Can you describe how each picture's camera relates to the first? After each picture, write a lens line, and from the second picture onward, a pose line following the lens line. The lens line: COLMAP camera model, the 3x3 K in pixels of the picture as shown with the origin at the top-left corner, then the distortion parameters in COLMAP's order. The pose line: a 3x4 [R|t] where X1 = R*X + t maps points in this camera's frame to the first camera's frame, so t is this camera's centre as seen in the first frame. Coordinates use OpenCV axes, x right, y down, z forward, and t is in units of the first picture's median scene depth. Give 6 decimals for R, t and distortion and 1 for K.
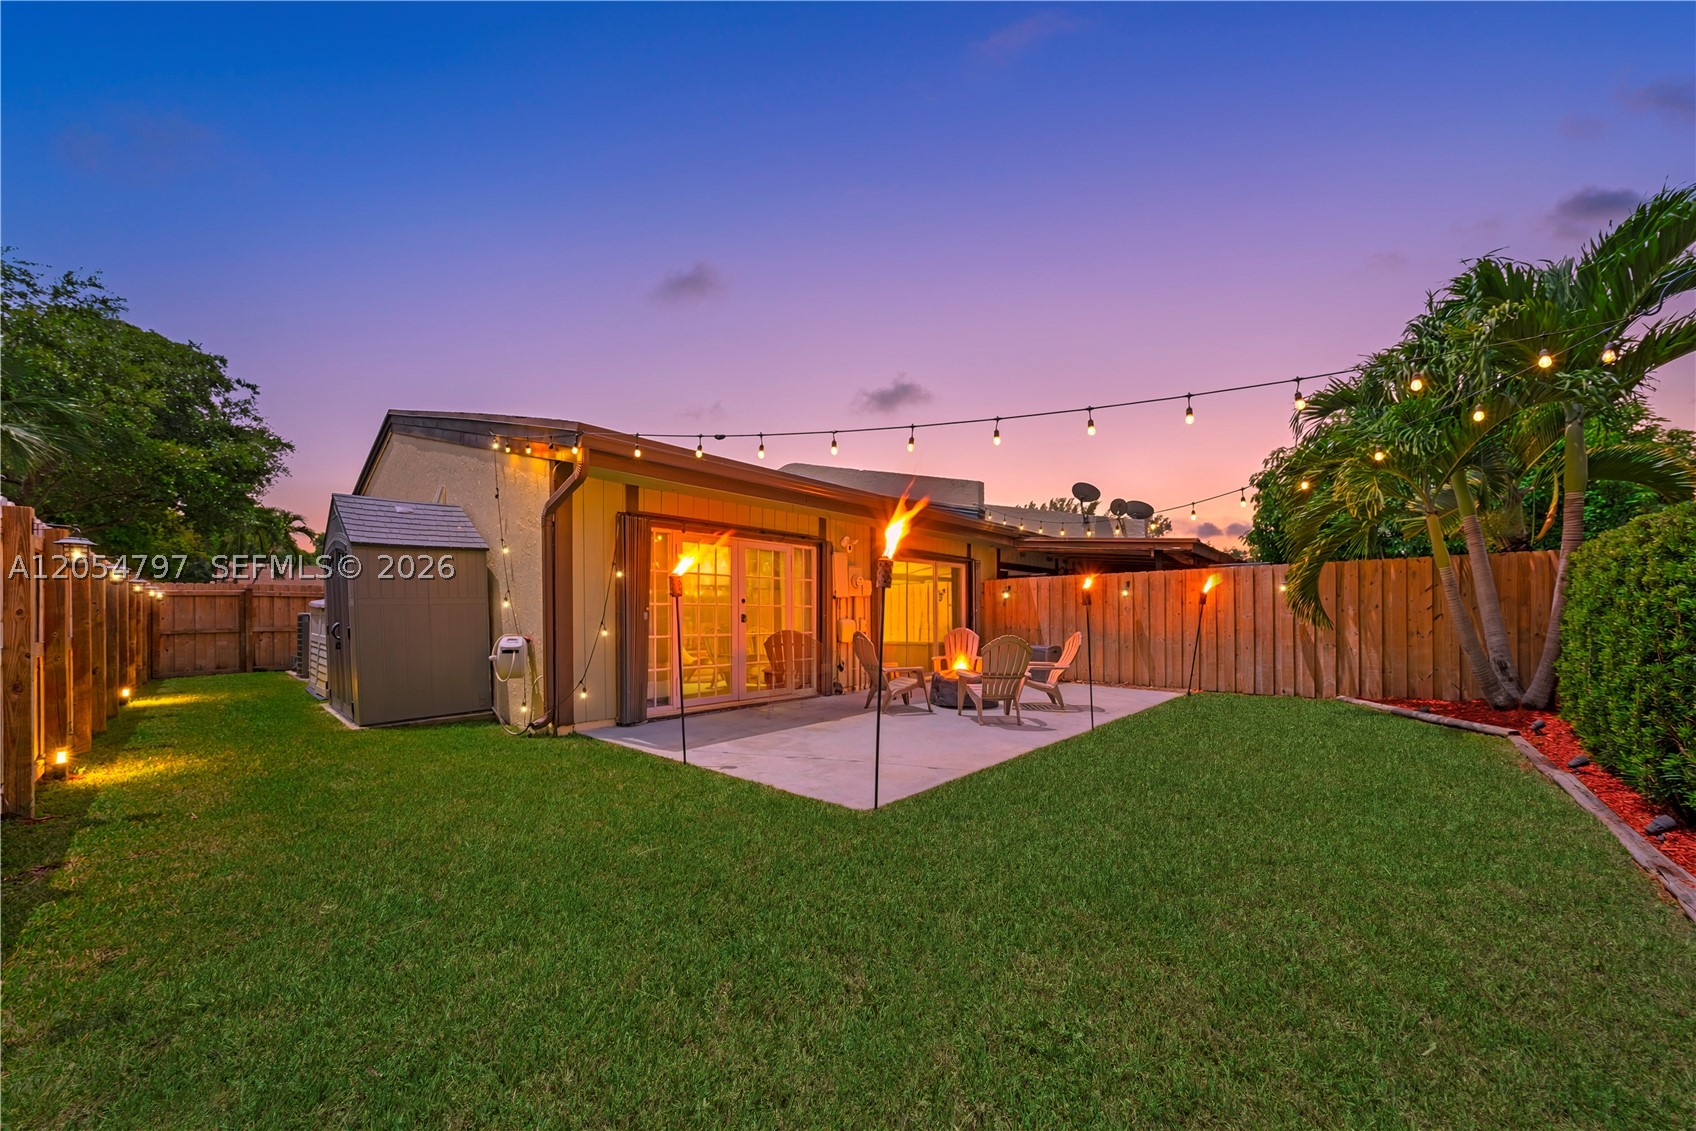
lens RADIAL K [[603.5, 0, 848.7], [0, 603.5, 620.2], [0, 0, 1]] dist [-0.002700, -0.000098]
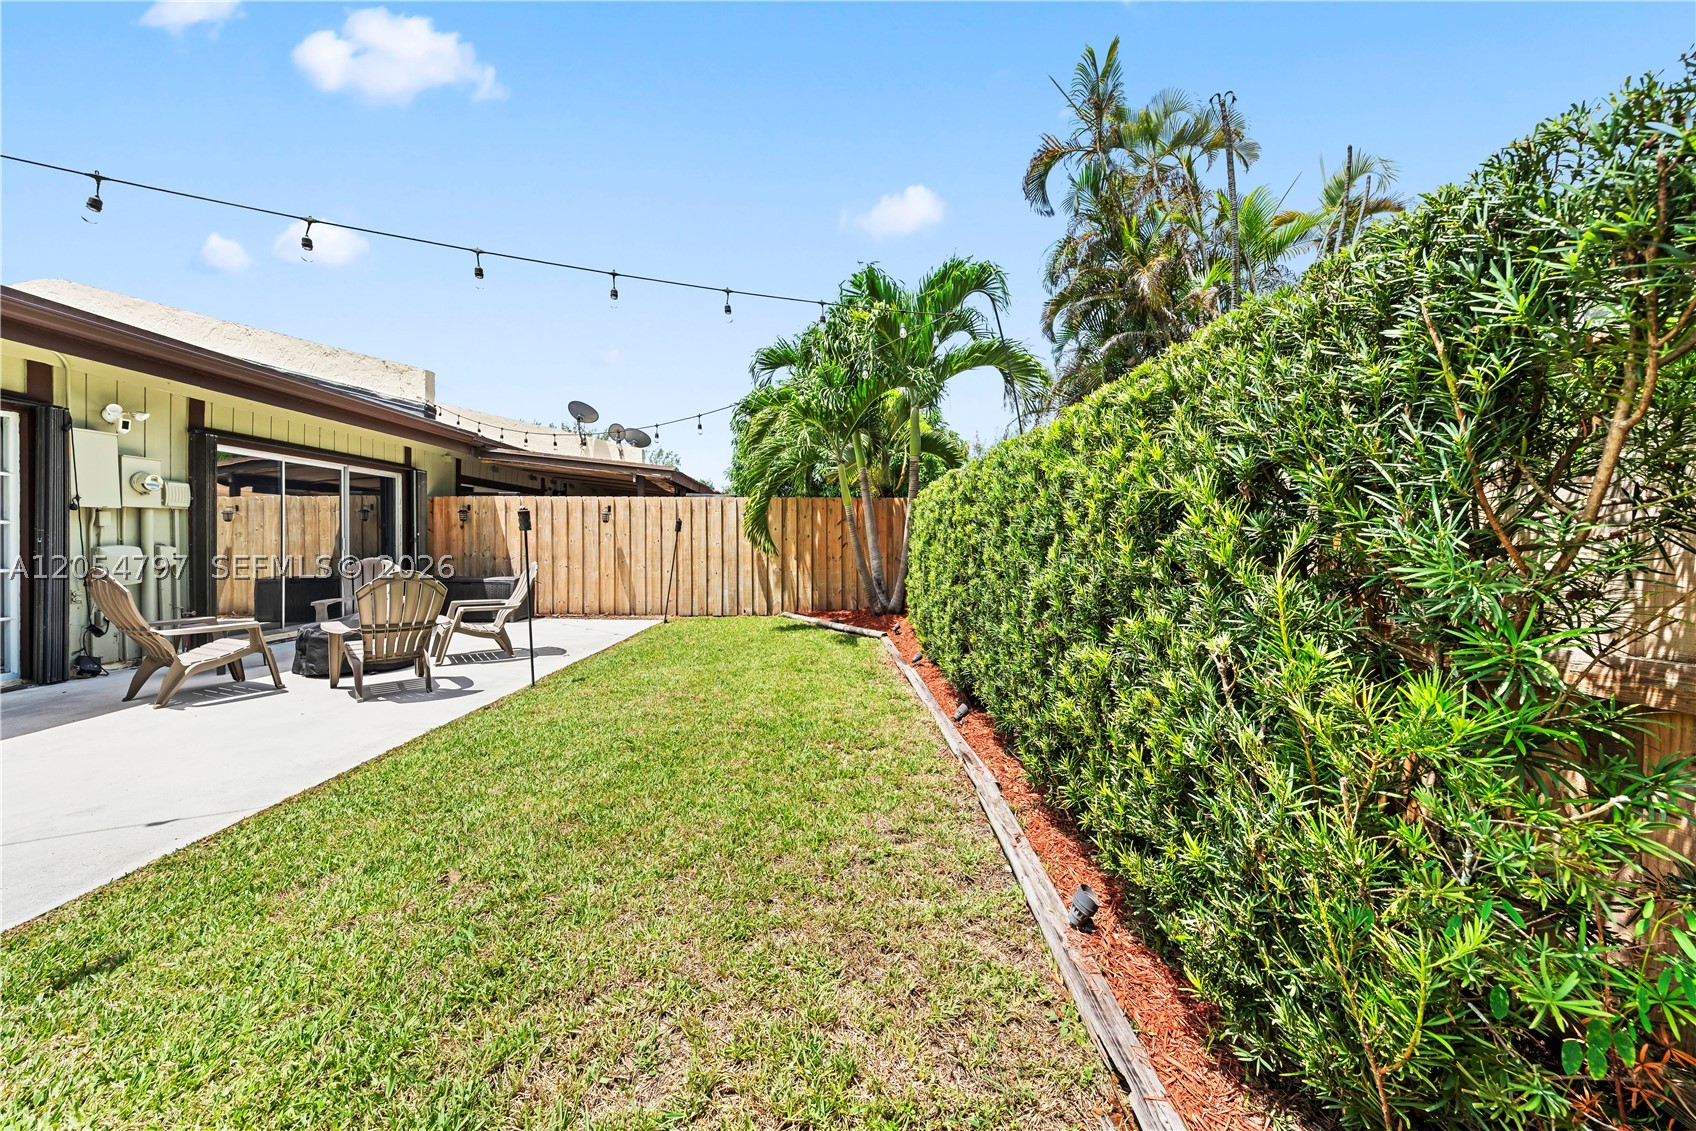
lens RADIAL K [[569.1, 0, 846.2], [0, 569.1, 557.1], [0, 0, 1]] dist [-0.000526, 0.000042]
pose [[0.720460, -0.011873, 0.693395, 0.145848], [-0.003241, 0.999785, 0.020487, -0.004734], [-0.693489, -0.017007, 0.720266, 0.129302]]
